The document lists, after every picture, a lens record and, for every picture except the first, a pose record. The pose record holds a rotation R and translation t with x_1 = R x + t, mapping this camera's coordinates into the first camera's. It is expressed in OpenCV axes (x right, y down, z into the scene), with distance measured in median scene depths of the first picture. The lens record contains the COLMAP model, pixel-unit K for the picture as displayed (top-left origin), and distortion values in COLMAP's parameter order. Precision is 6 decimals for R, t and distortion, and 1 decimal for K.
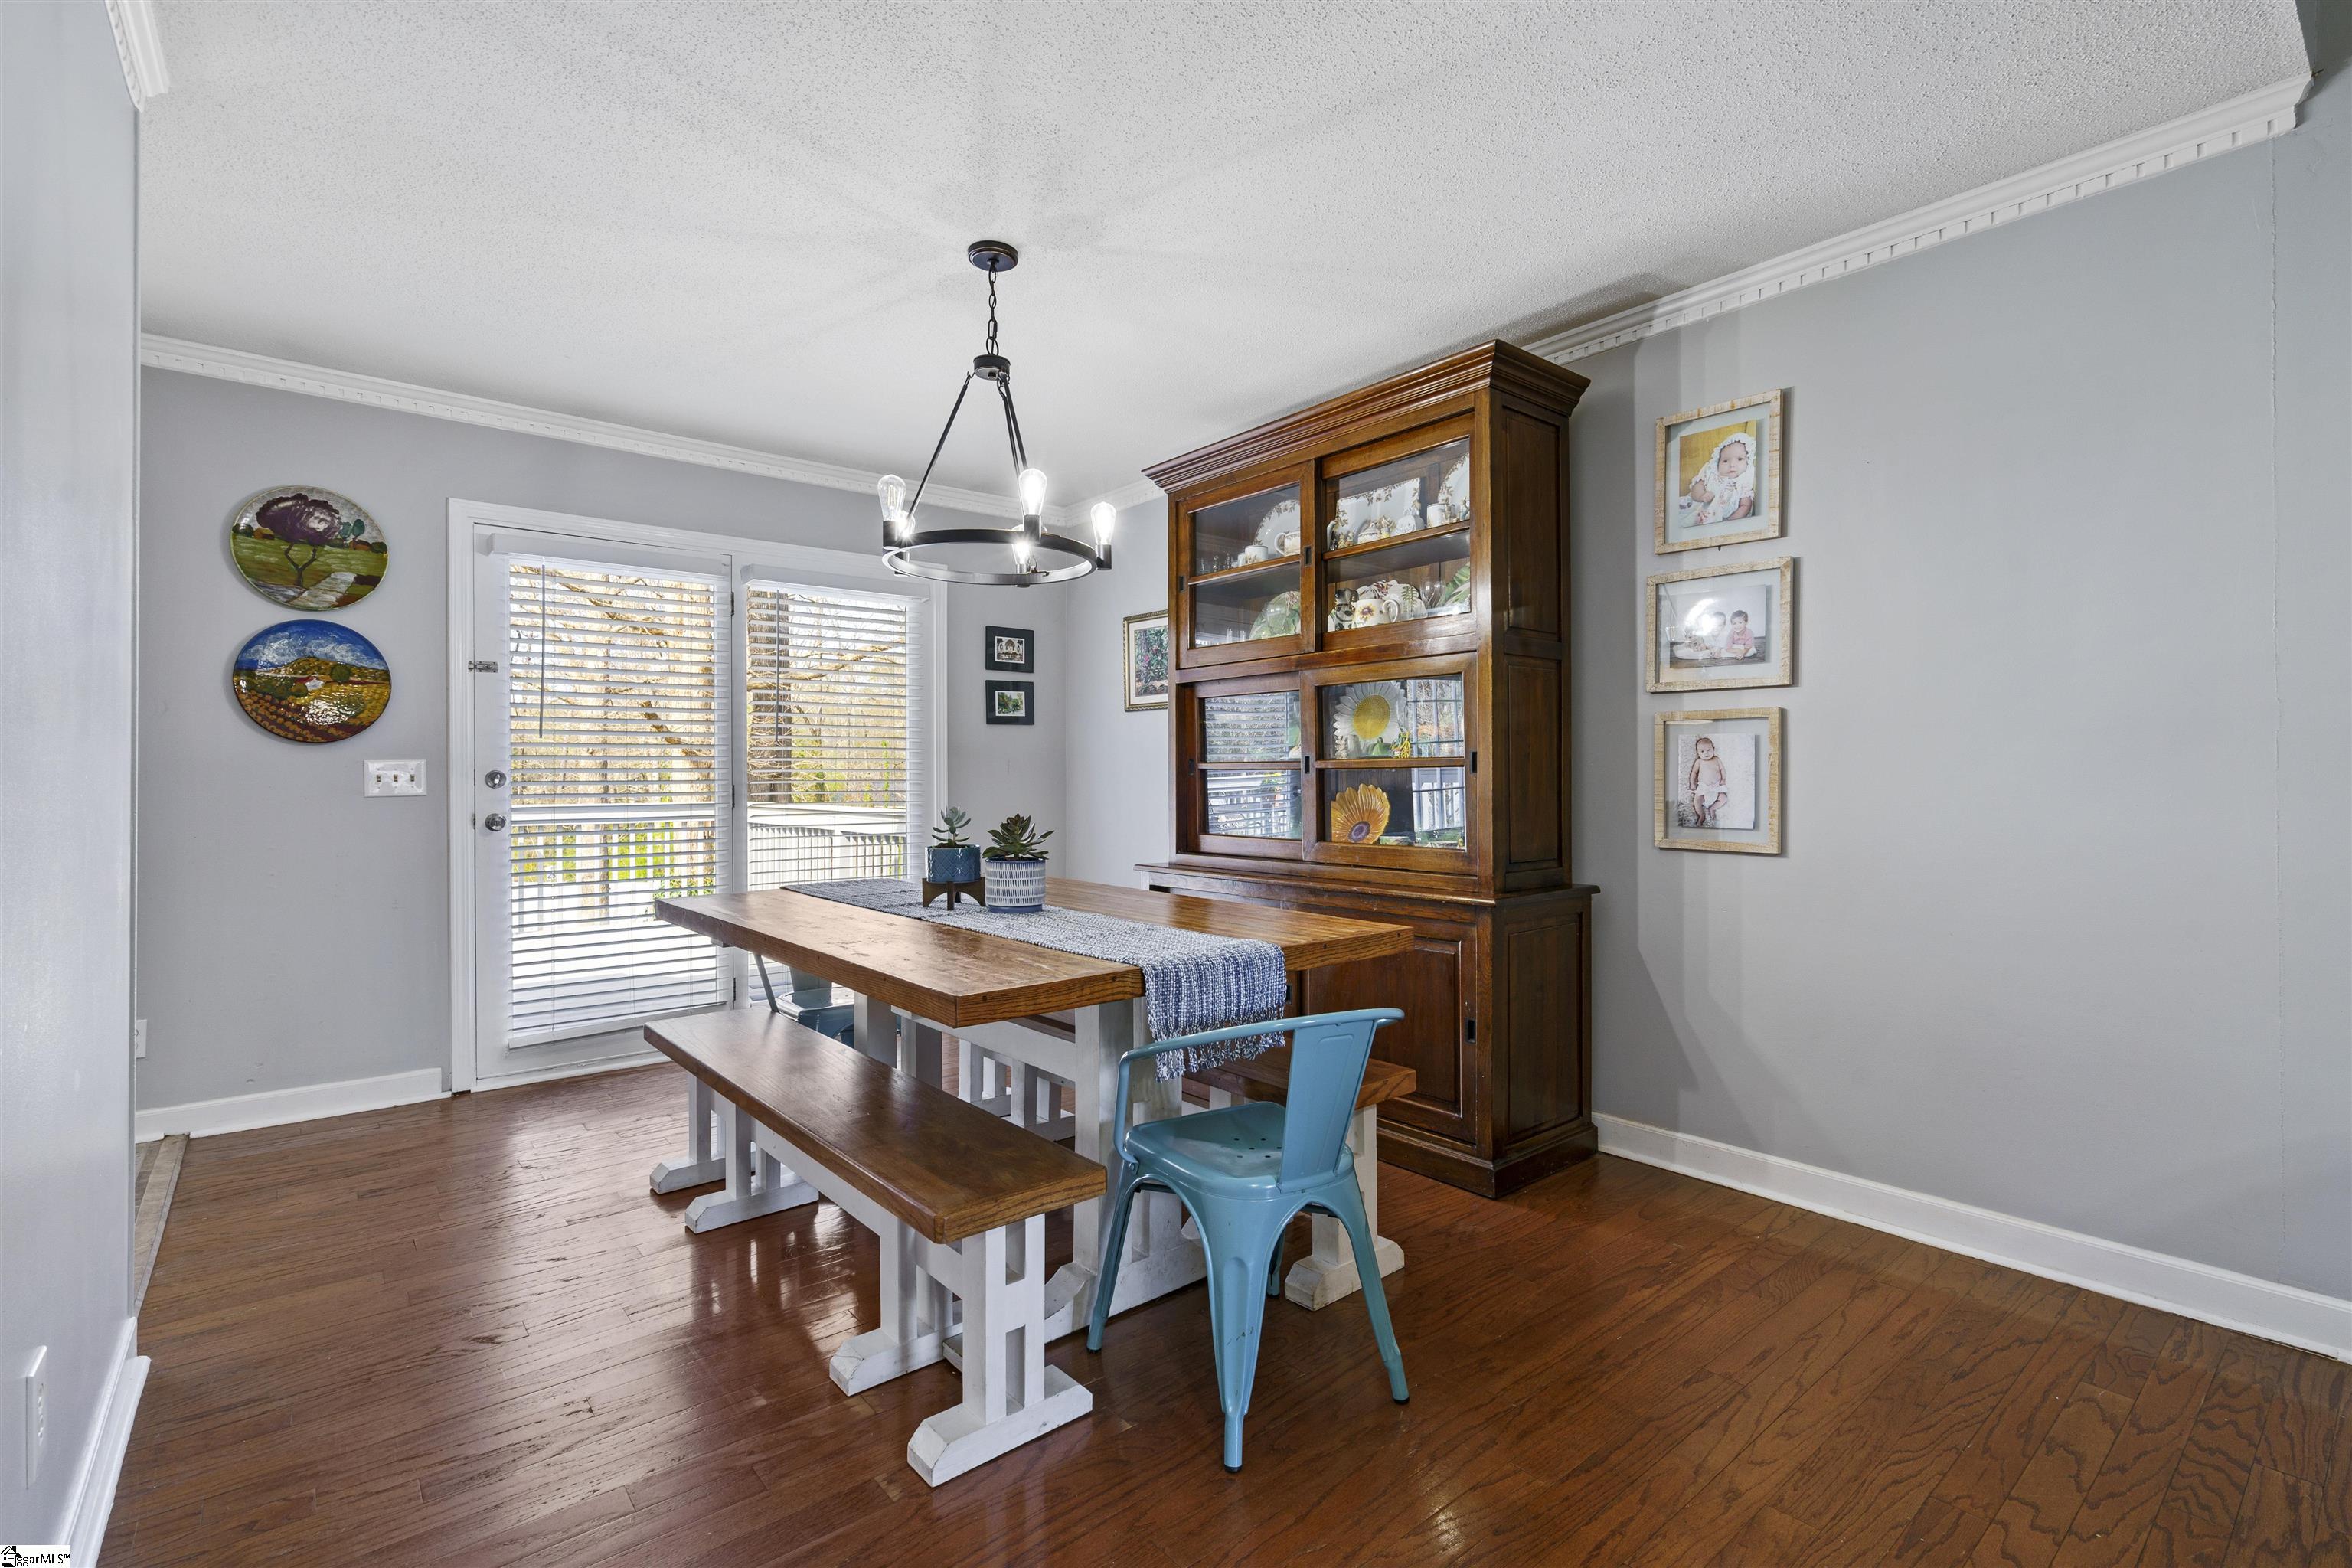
lens RADIAL K [[1065.8, 0, 1172.3], [0, 1065.8, 782.7], [0, 0, 1]] dist [-0.009000, 0.002341]
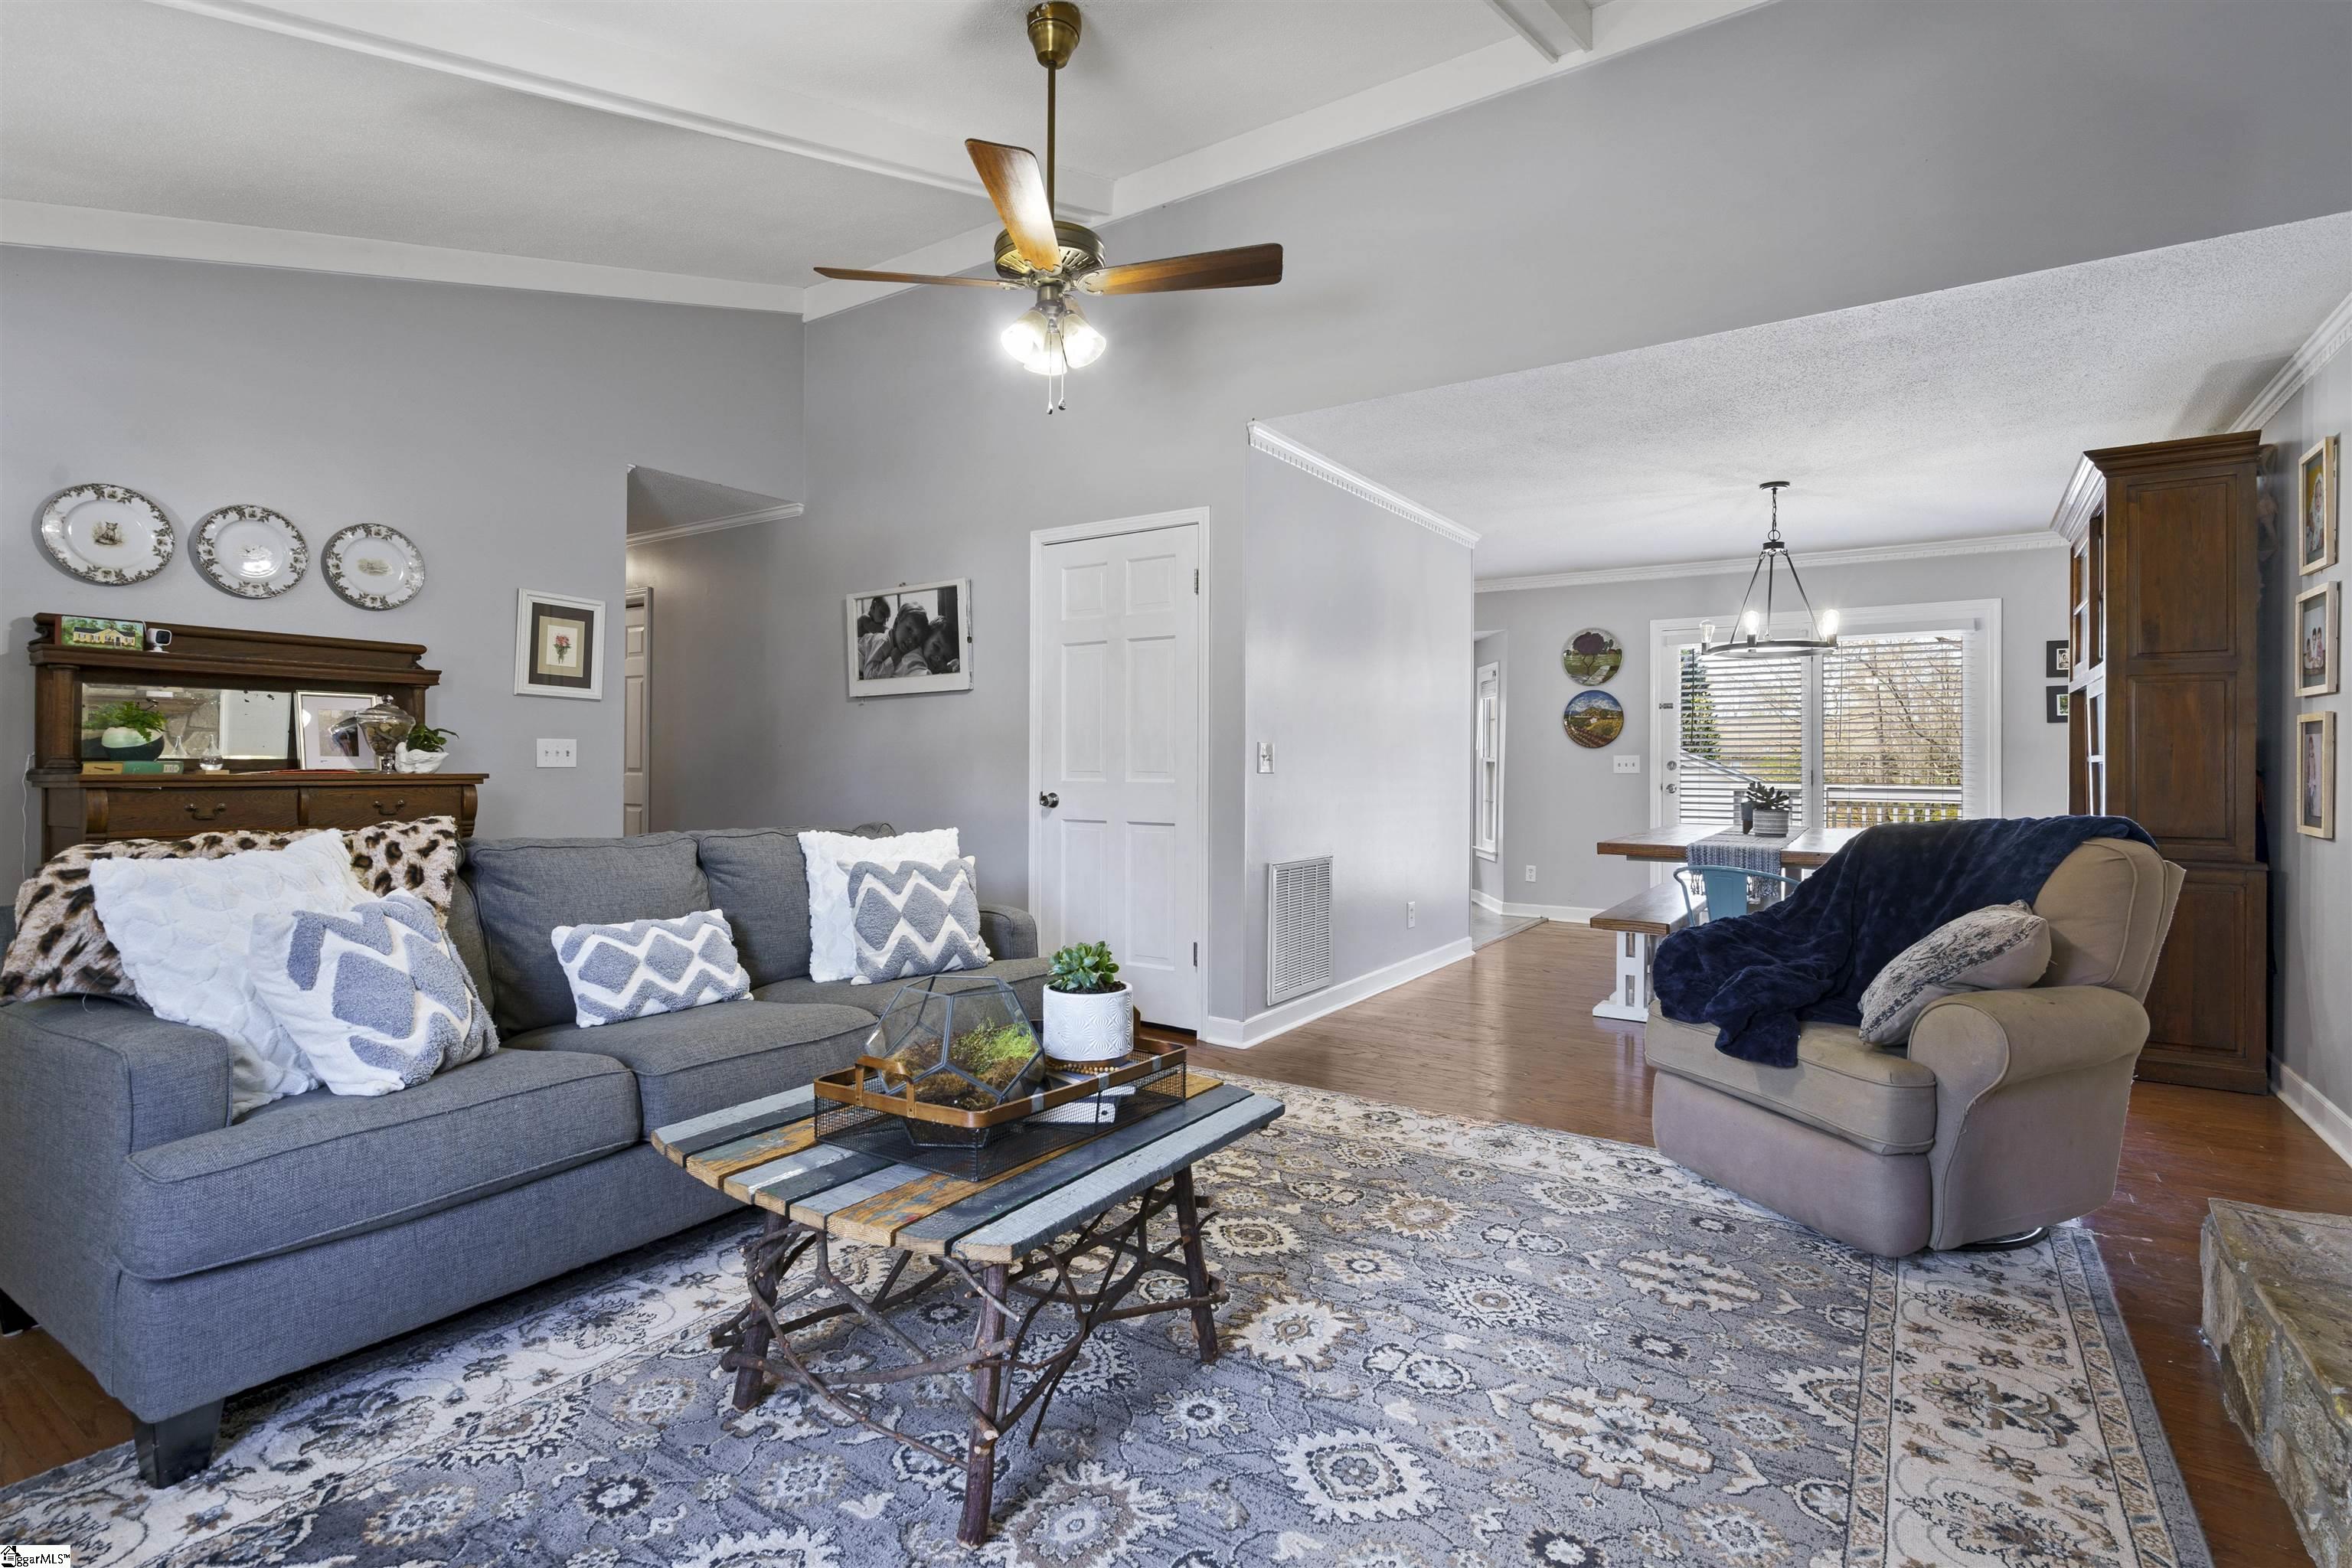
lens RADIAL K [[1112.0, 0, 1182.3], [0, 1112.0, 768.4], [0, 0, 1]] dist [0.002930, 0.001158]
pose [[0.287653, 0.009874, -0.957684, 1.094218], [-0.012036, 0.999905, 0.006694, -0.000814], [0.957659, 0.009601, 0.287744, -0.431688]]
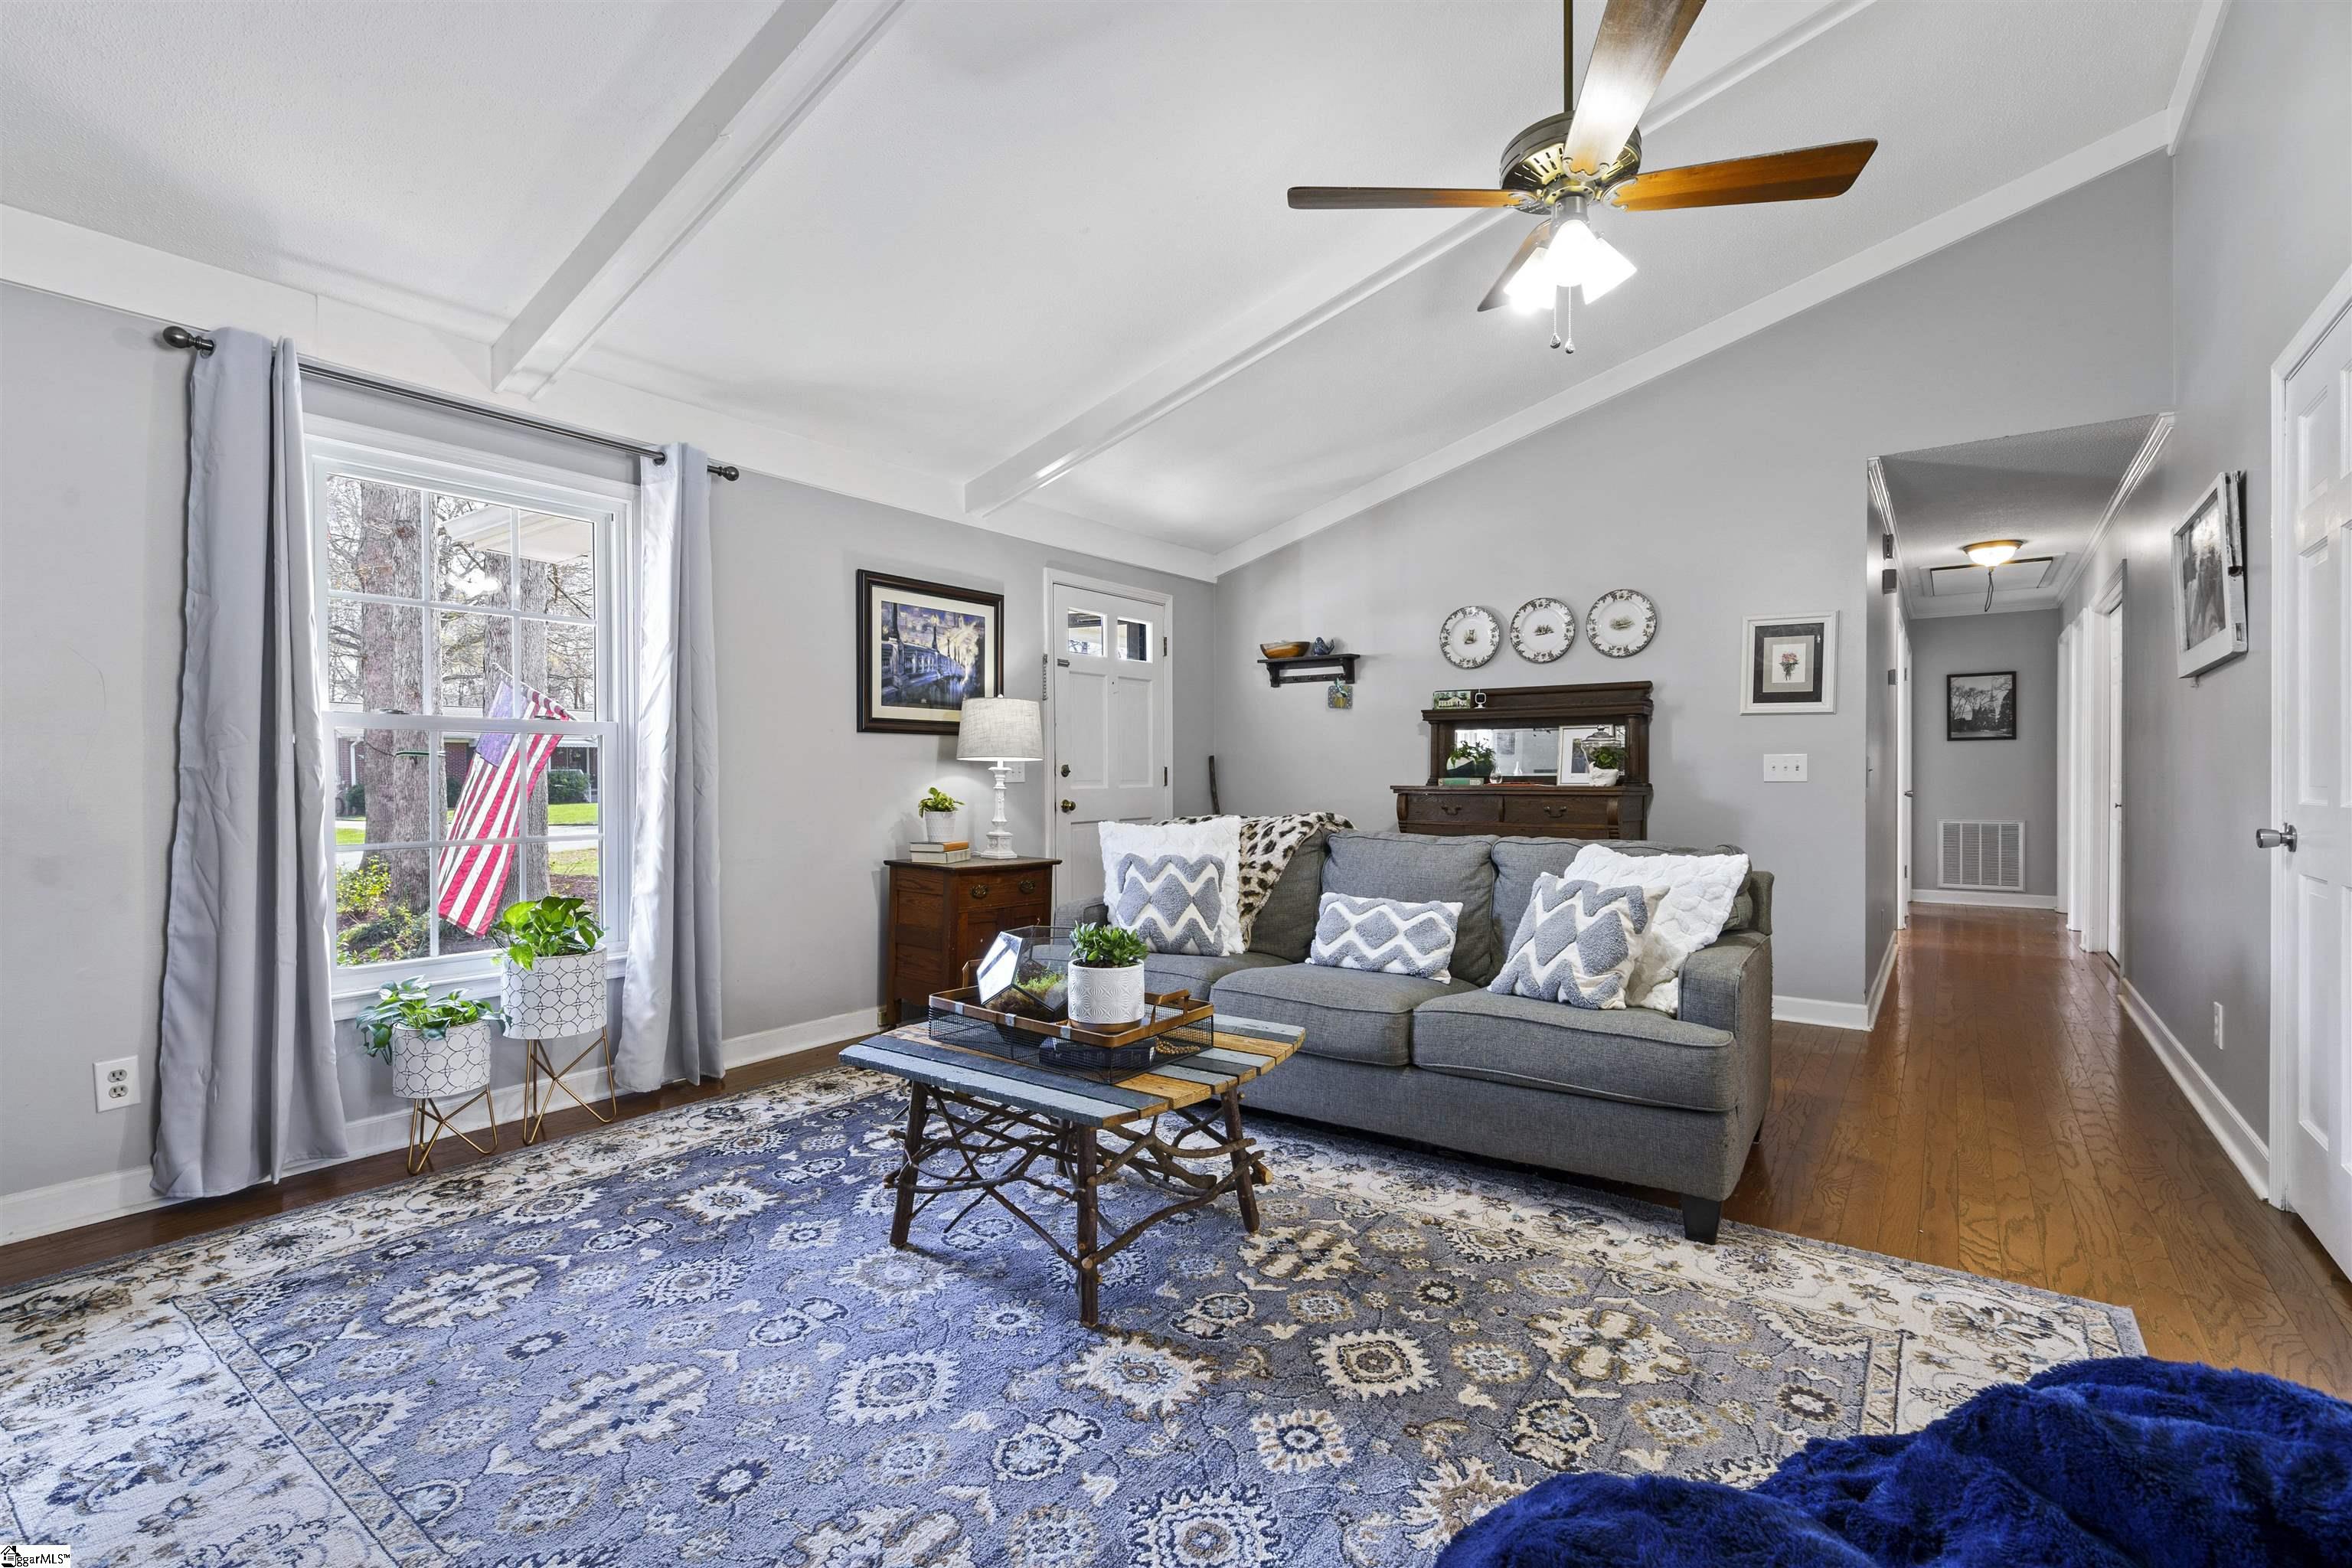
lens RADIAL K [[1065.8, 0, 1172.4], [0, 1065.8, 784.2], [0, 0, 1]] dist [-0.009000, 0.002341]
pose [[-0.968996, 0.008146, -0.246943, 0.641670], [0.005648, 0.999925, 0.010824, 0.000714], [0.247013, 0.009094, -0.968970, 0.346147]]
